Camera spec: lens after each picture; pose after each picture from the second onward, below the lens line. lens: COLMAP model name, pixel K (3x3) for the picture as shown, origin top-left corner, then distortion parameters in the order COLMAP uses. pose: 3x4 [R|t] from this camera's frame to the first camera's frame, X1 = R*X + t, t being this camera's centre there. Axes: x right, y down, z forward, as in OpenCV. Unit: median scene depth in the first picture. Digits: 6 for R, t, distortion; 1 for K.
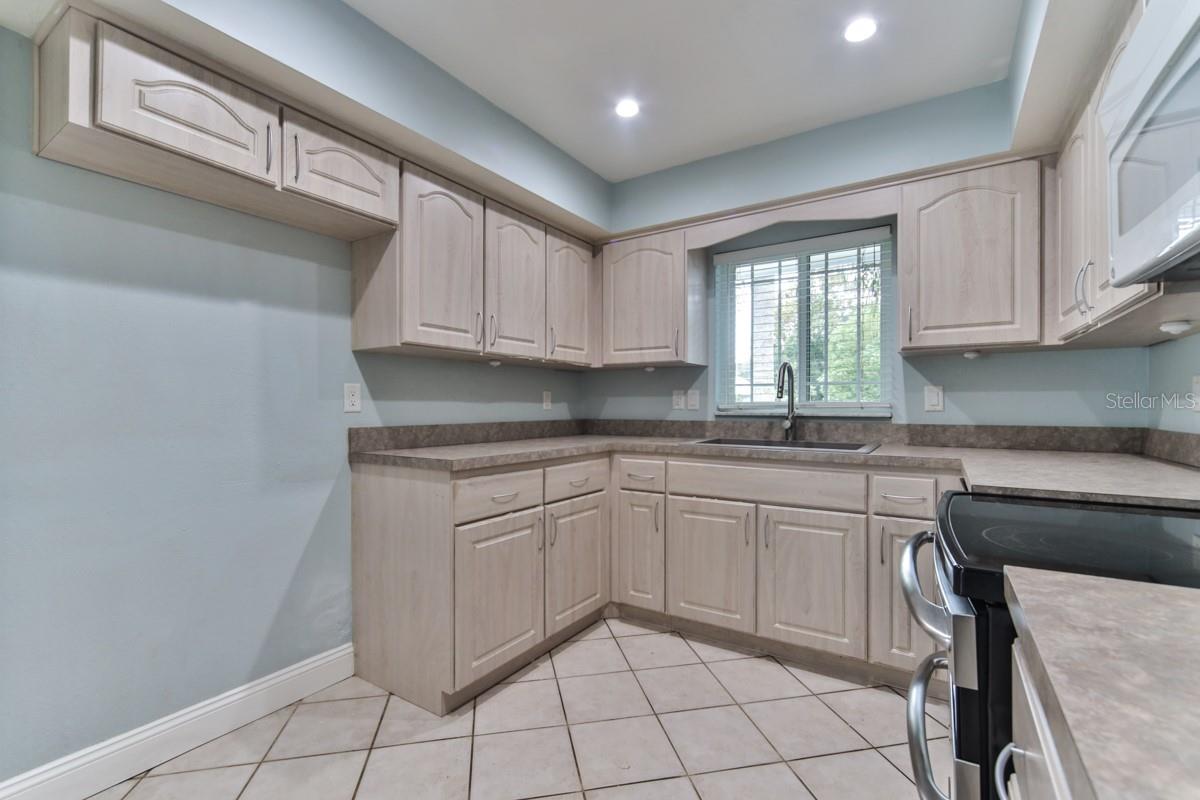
lens RADIAL K [[524.4, 0, 586.2], [0, 524.4, 396.0], [0, 0, 1]] dist [-0.006168, 0.003612]
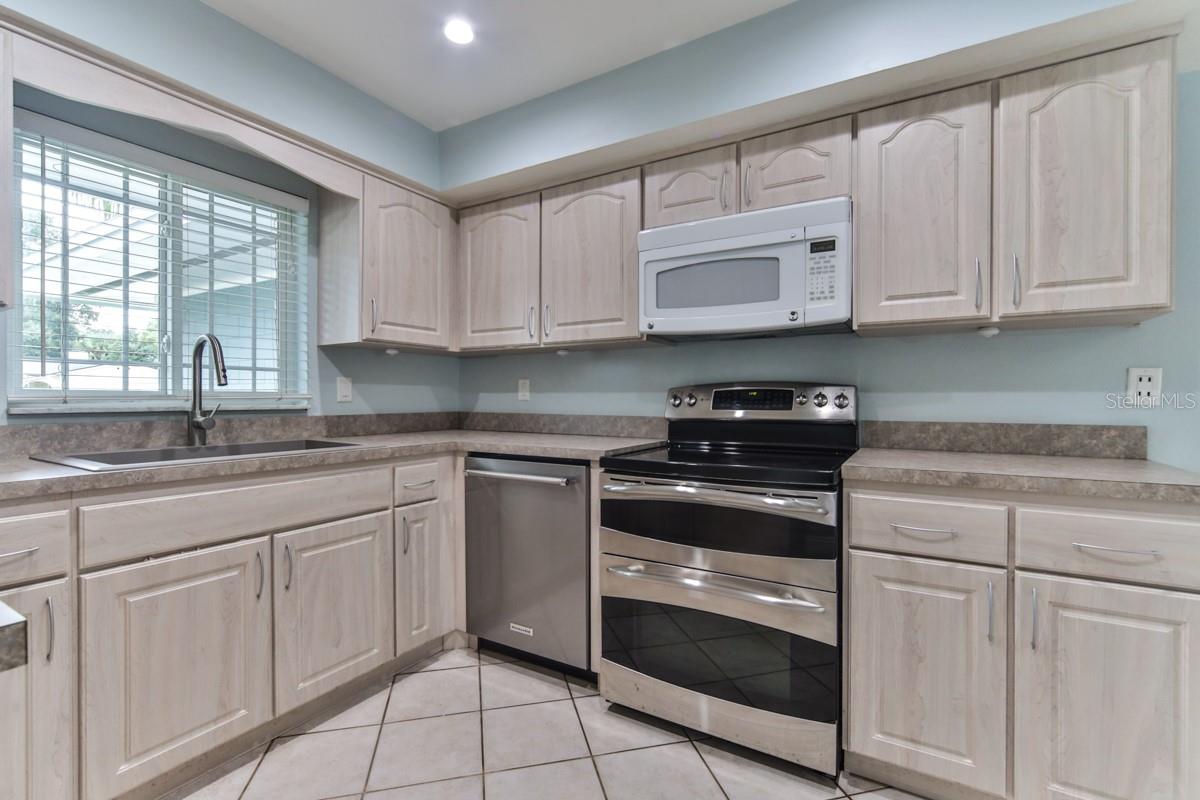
lens RADIAL K [[524.4, 0, 609.4], [0, 524.4, 390.5], [0, 0, 1]] dist [-0.006168, 0.003612]
pose [[-0.050581, 0.012459, 0.998642, -0.393793], [-0.020076, 0.999707, -0.013489, 0.010676], [-0.998518, -0.020731, -0.050316, 0.563425]]
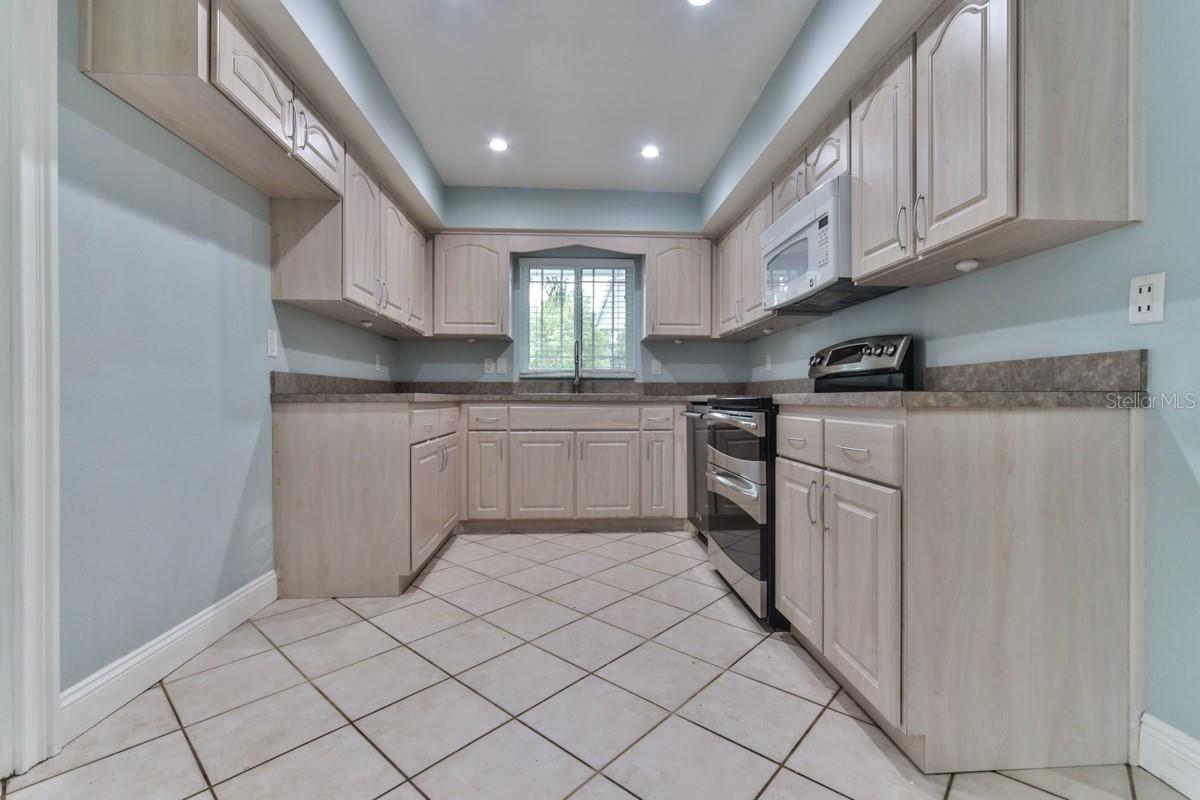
lens RADIAL K [[524.4, 0, 592.5], [0, 524.4, 380.4], [0, 0, 1]] dist [-0.006168, 0.003612]
pose [[0.804404, 0.020902, 0.593715, -0.513641], [-0.014459, 0.999774, -0.015607, 0.079743], [-0.593907, 0.003970, 0.804524, -0.234011]]
